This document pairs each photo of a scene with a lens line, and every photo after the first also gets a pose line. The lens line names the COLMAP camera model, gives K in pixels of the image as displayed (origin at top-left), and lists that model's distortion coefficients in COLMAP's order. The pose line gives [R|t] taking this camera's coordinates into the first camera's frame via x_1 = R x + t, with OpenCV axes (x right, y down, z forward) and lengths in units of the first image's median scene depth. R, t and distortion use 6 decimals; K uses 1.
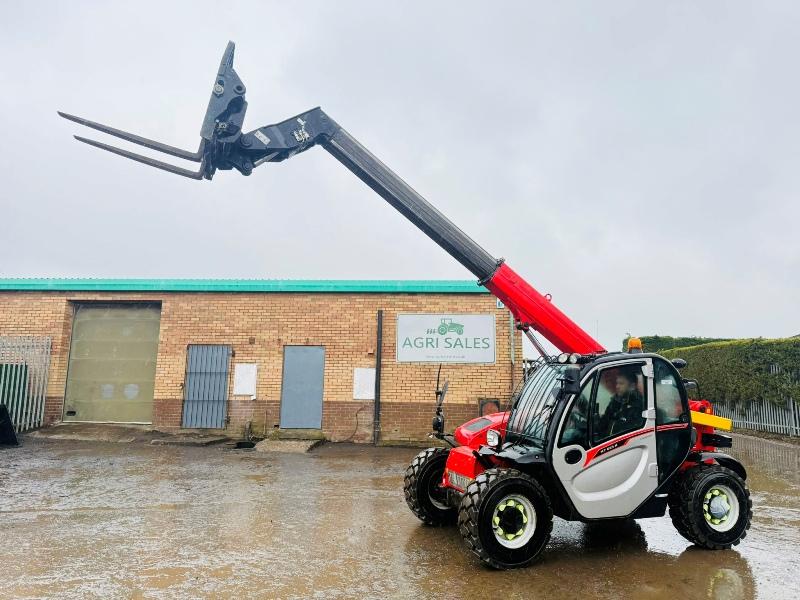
lens RADIAL K [[554.2, 0, 402.7], [0, 554.2, 301.5], [0, 0, 1]] dist [0.061483, -0.076015]
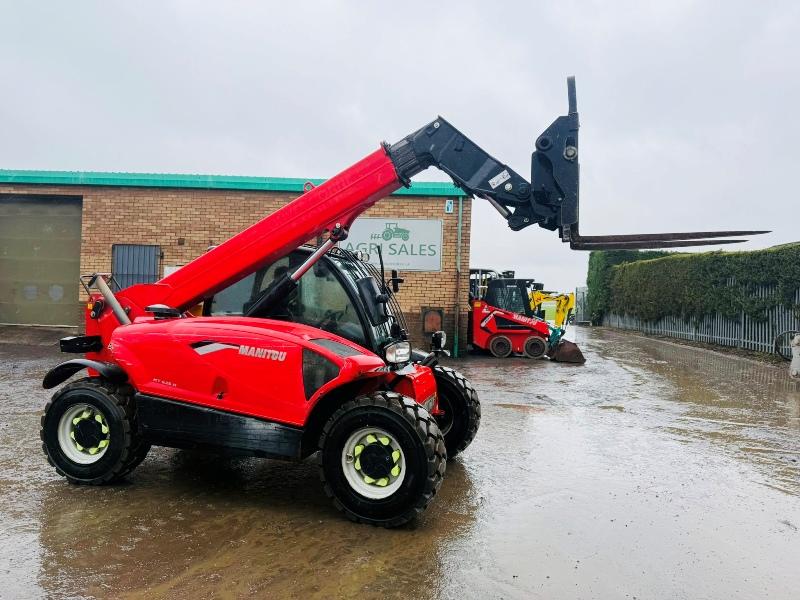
lens RADIAL K [[554.2, 0, 401.4], [0, 554.2, 301.1], [0, 0, 1]] dist [0.061483, -0.076015]
pose [[0.999300, 0.015621, 0.033978, 0.066100], [-0.020733, 0.987580, 0.155740, 0.015510], [-0.031124, -0.156336, 0.987213, 0.052189]]
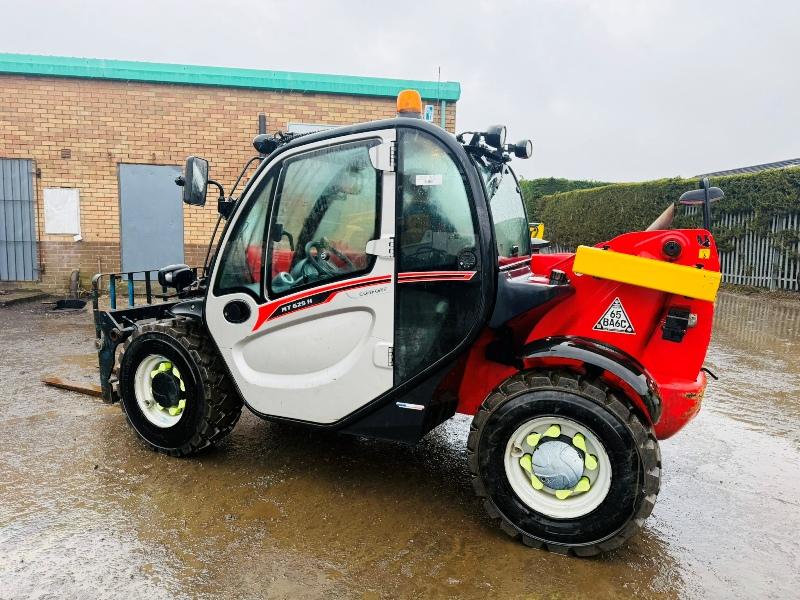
lens RADIAL K [[554.2, 0, 397.7], [0, 554.2, 305.8], [0, 0, 1]] dist [0.061483, -0.076015]
pose [[0.974763, -0.022025, 0.222155, -0.035629], [-0.040335, 0.961368, 0.272295, 0.046741], [-0.219570, -0.274384, 0.936217, 0.229384]]
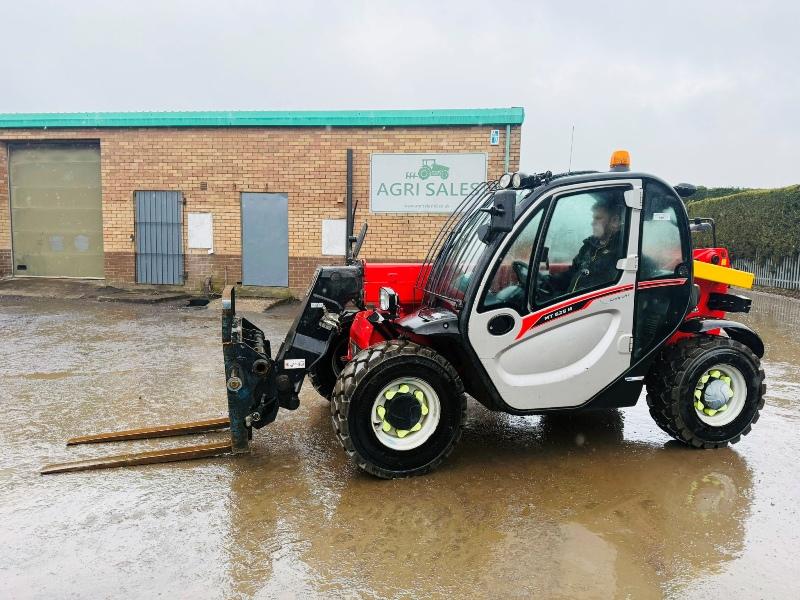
lens RADIAL K [[554.2, 0, 402.3], [0, 554.2, 306.3], [0, 0, 1]] dist [0.061483, -0.076015]
pose [[0.998911, 0.005959, -0.046282, 0.078814], [0.006132, 0.966452, 0.256774, 0.029874], [0.046260, -0.256778, 0.965363, 0.129366]]
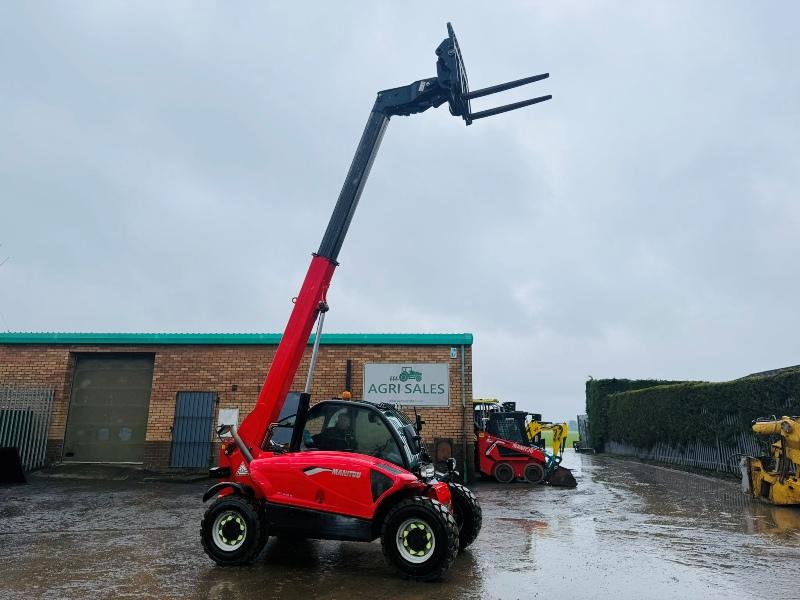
lens RADIAL K [[554.2, 0, 401.9], [0, 554.2, 298.7], [0, 0, 1]] dist [0.061483, -0.076015]
pose [[0.999737, -0.000781, 0.022904, 0.042515], [0.002507, 0.997147, -0.075446, -0.024229], [-0.022780, 0.075483, 0.996887, -0.150893]]
